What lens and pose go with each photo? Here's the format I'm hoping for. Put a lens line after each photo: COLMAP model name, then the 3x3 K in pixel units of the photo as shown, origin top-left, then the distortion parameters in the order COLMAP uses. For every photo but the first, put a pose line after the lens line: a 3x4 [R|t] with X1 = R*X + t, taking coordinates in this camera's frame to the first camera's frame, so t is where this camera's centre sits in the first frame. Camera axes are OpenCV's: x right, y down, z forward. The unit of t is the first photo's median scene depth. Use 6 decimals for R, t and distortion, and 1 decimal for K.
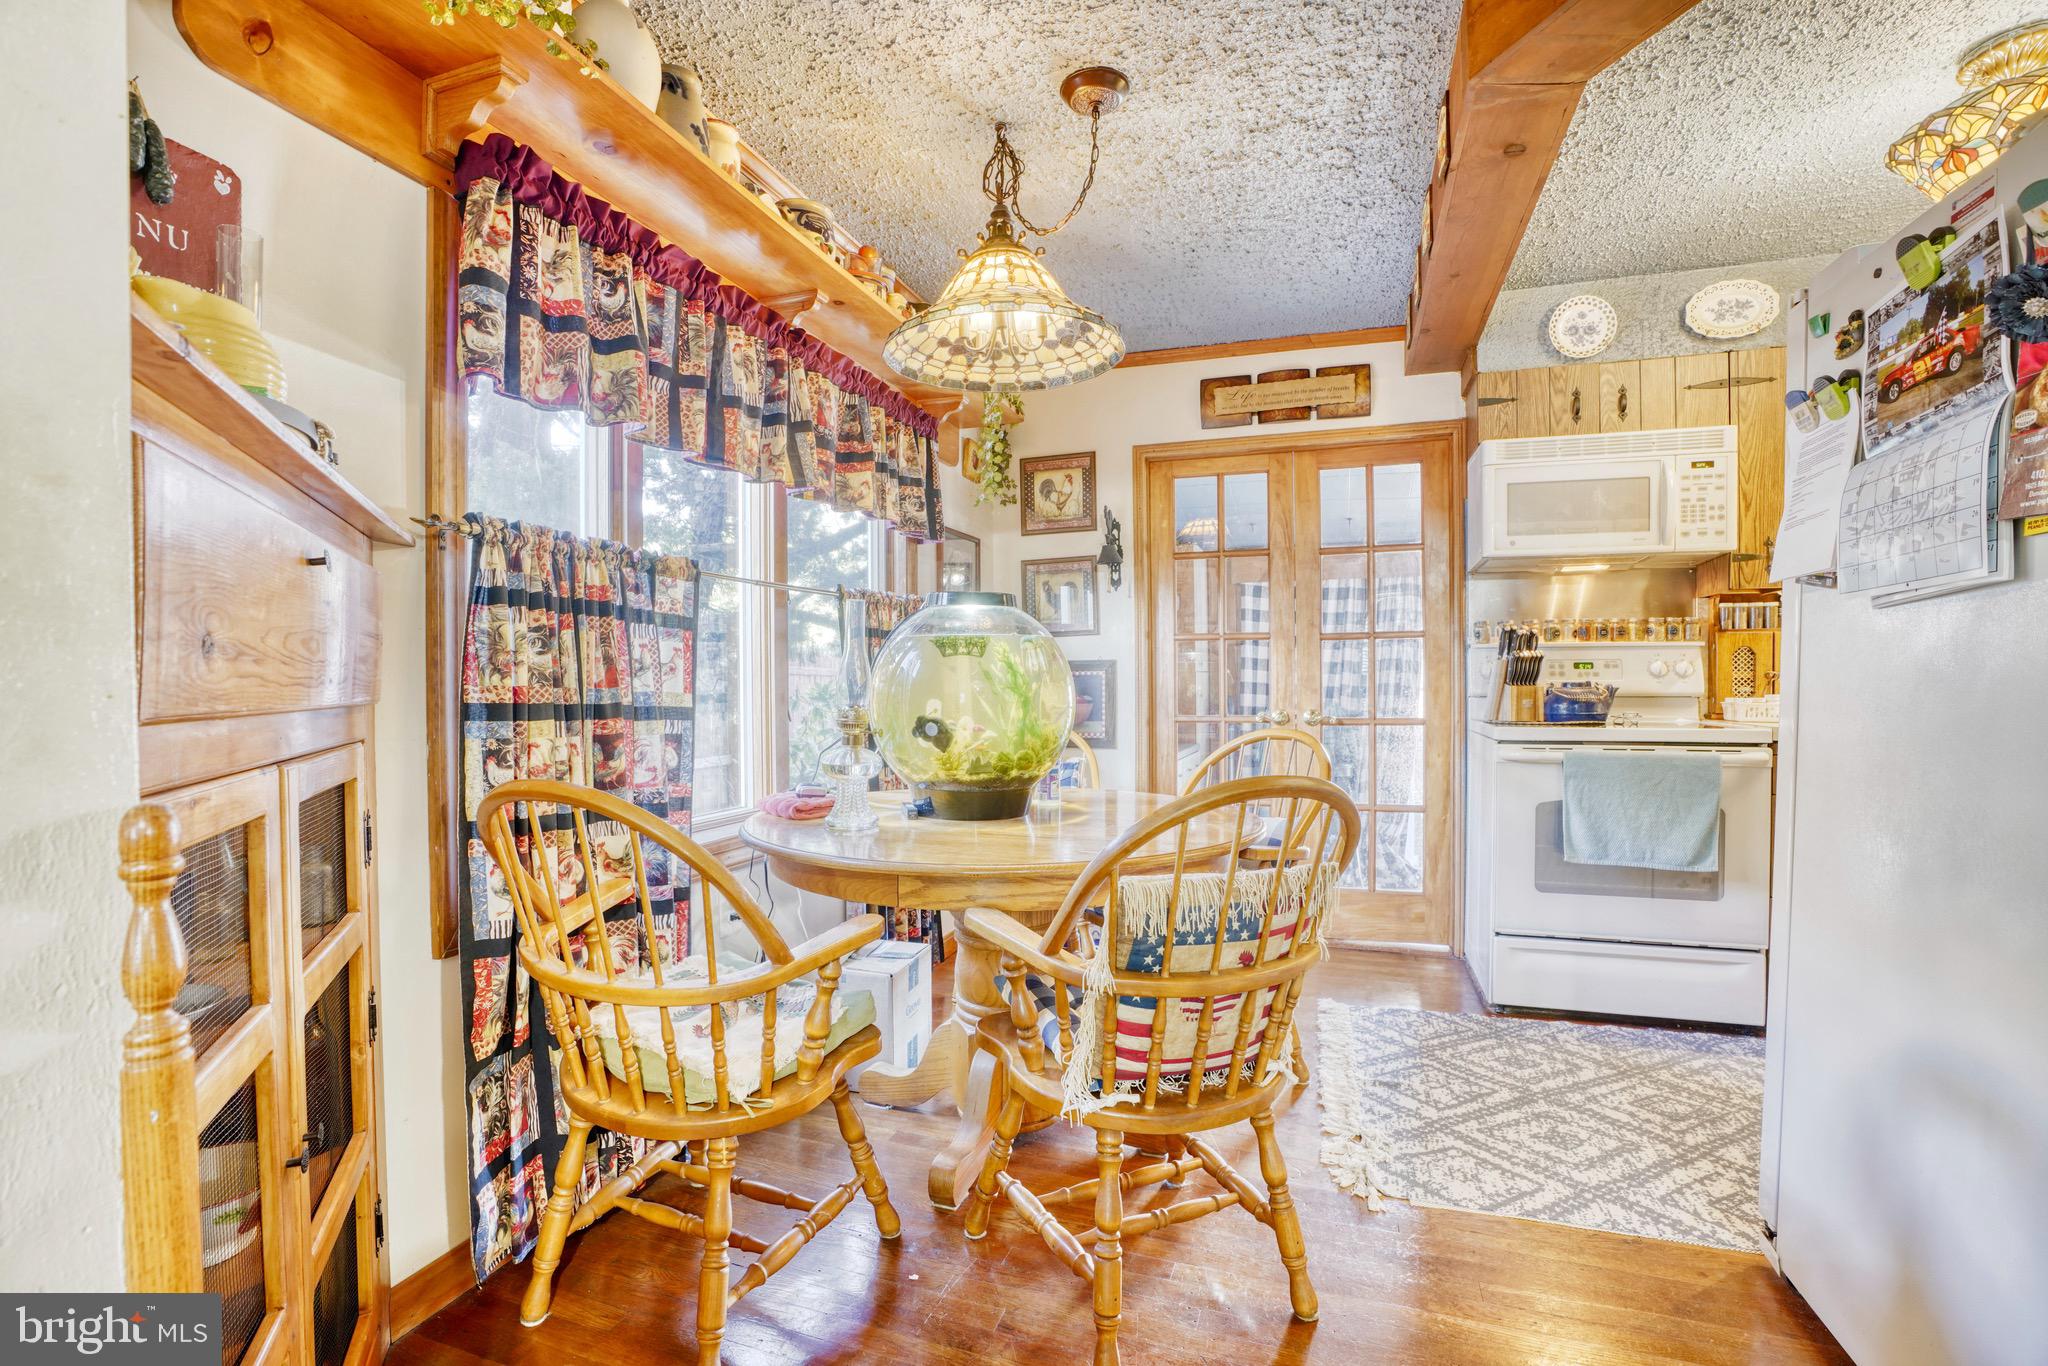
lens RADIAL K [[933.4, 0, 1012.3], [0, 933.4, 691.8], [0, 0, 1]] dist [-0.042585, 0.003894]
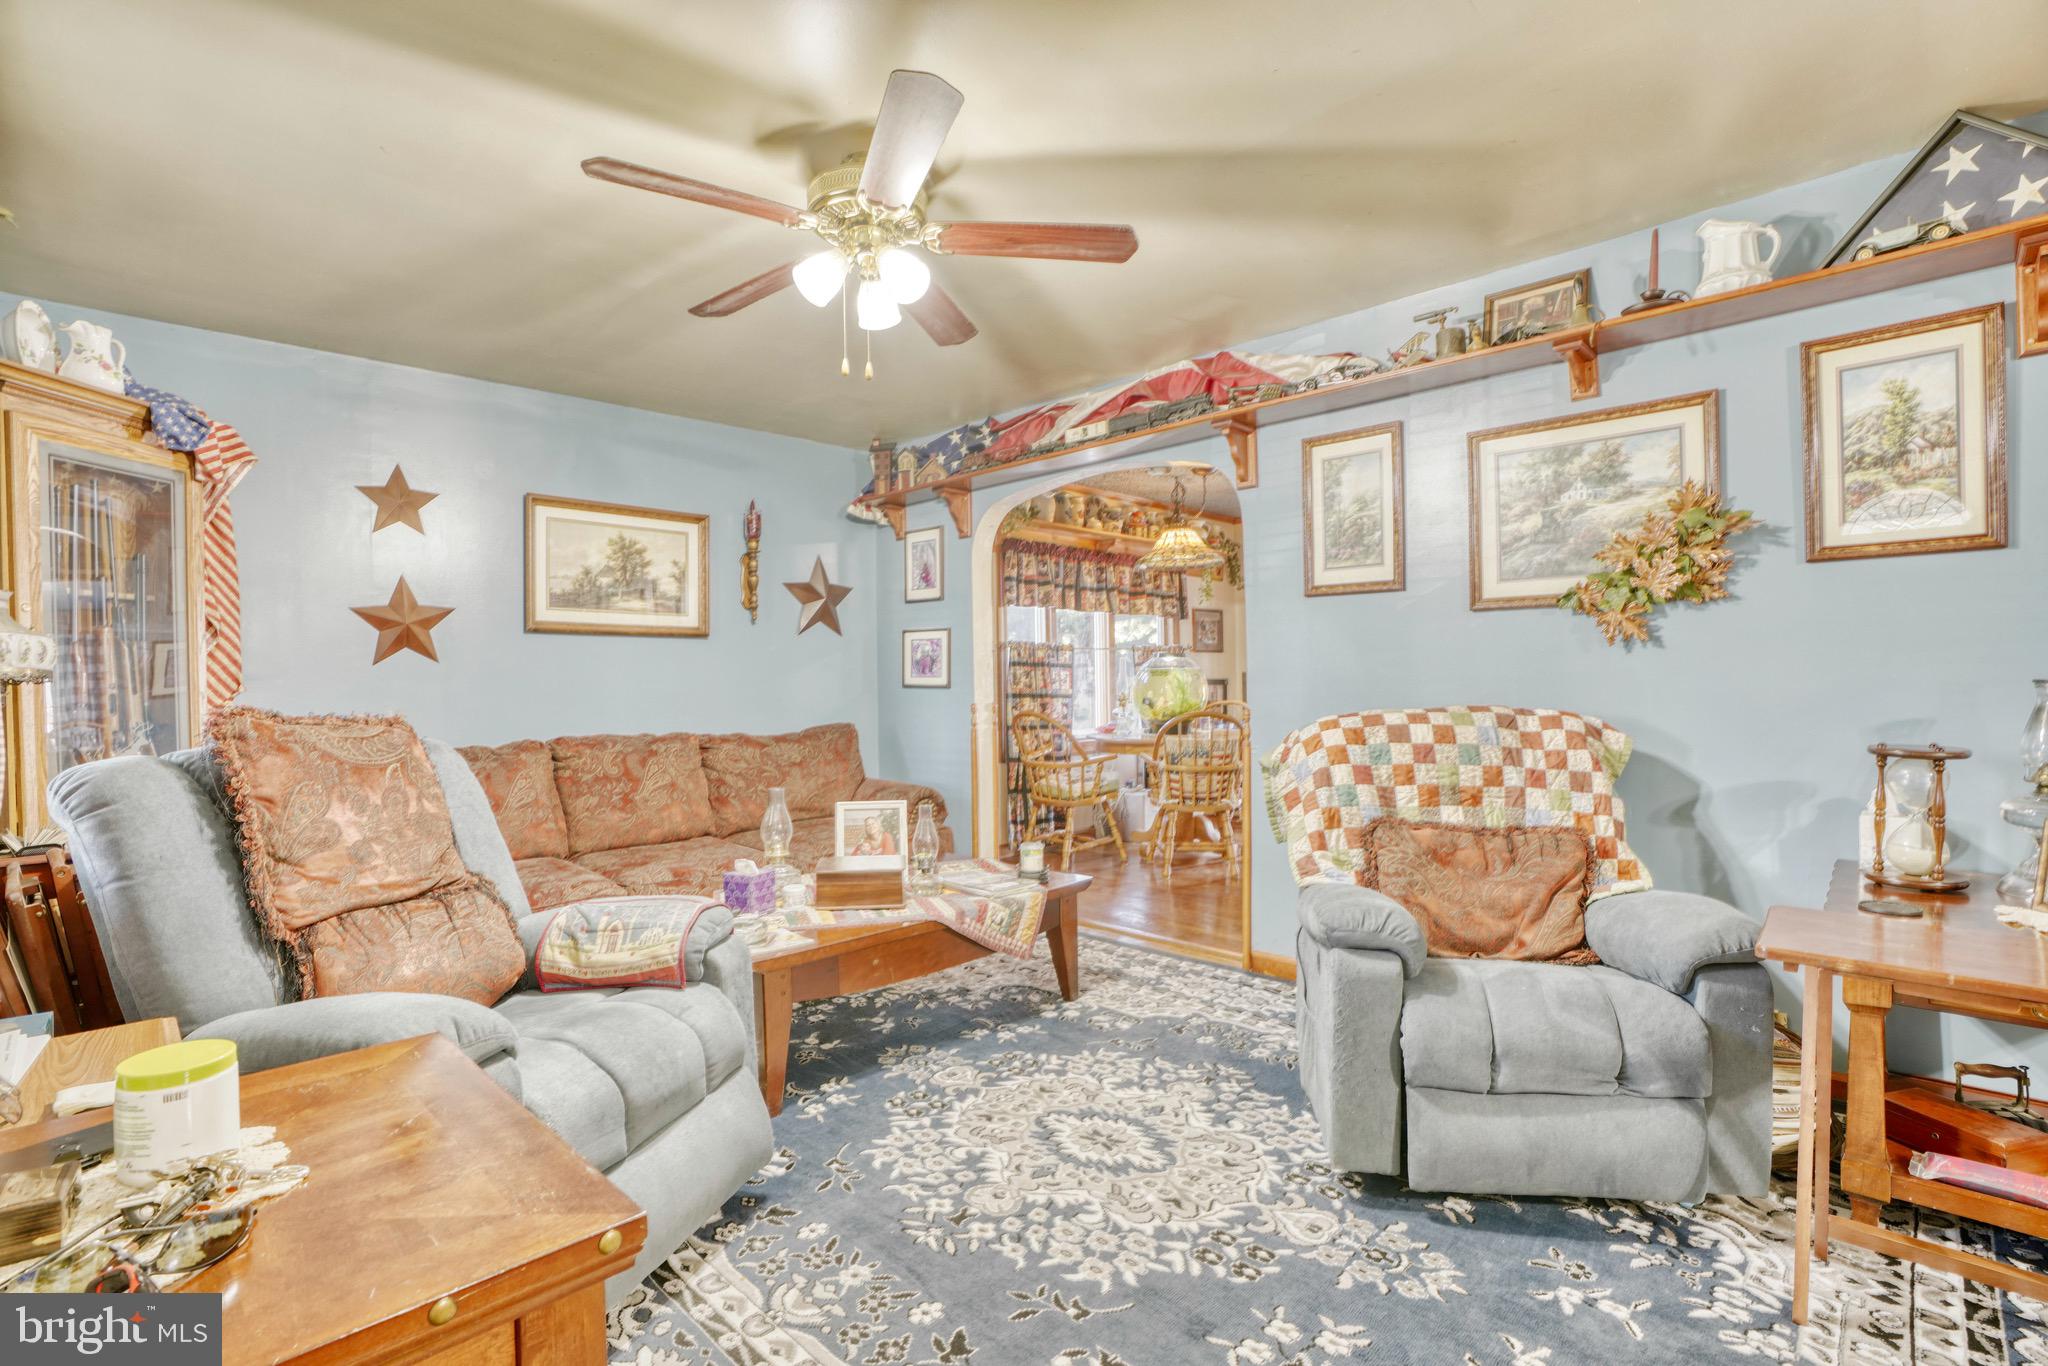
lens RADIAL K [[933.4, 0, 1014.5], [0, 933.4, 696.3], [0, 0, 1]] dist [-0.042585, 0.003894]
pose [[0.895377, -0.003056, -0.445299, 0.932925], [0.004689, 0.999986, 0.002566, 0.015395], [0.445285, -0.004385, 0.895378, -1.988217]]
